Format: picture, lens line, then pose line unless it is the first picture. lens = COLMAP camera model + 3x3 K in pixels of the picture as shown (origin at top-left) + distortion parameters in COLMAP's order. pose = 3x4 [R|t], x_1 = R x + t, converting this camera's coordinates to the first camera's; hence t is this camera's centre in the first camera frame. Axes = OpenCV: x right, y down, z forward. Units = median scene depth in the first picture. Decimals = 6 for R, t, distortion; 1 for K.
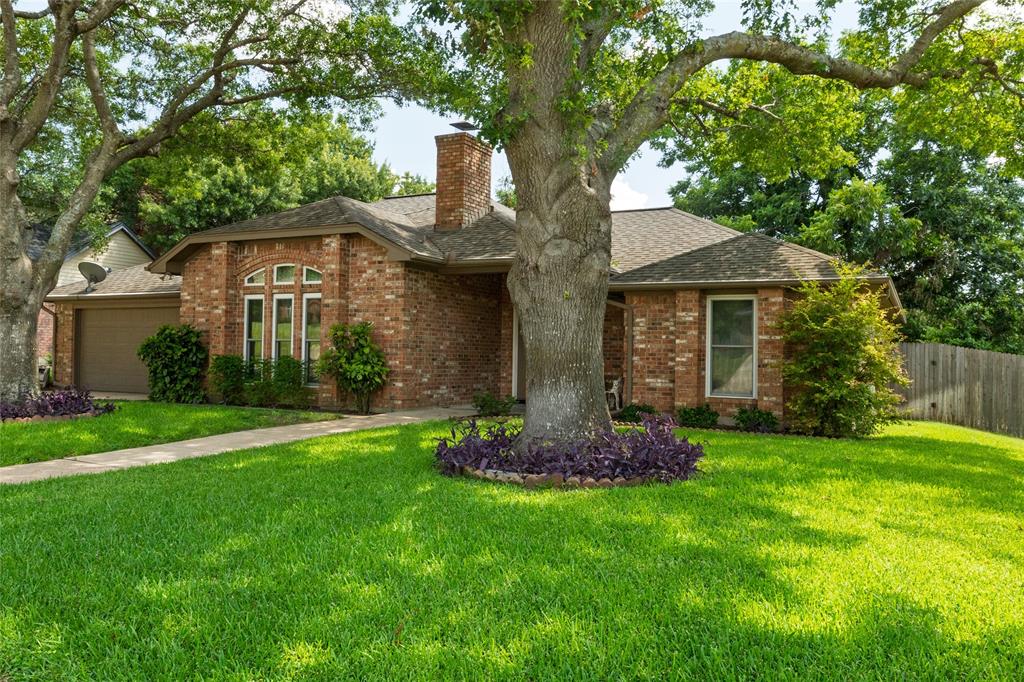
lens RADIAL K [[834.9, 0, 512.0], [0, 834.9, 341.0], [0, 0, 1]] dist [-0.008842, -0.004035]
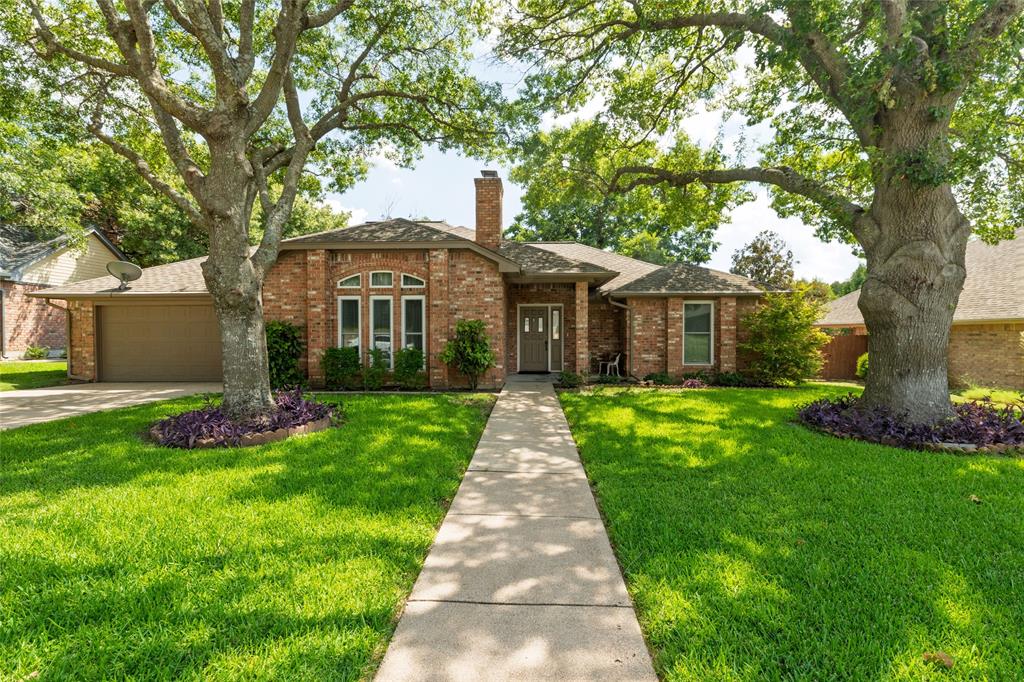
lens RADIAL K [[497.8, 0, 512.0], [0, 497.8, 341.0], [0, 0, 1]] dist [-0.004098, -0.000881]
pose [[0.902603, -0.025842, 0.429698, -0.420276], [0.010046, 0.999189, 0.038987, -0.017008], [-0.430357, -0.030873, 0.902131, 0.267980]]
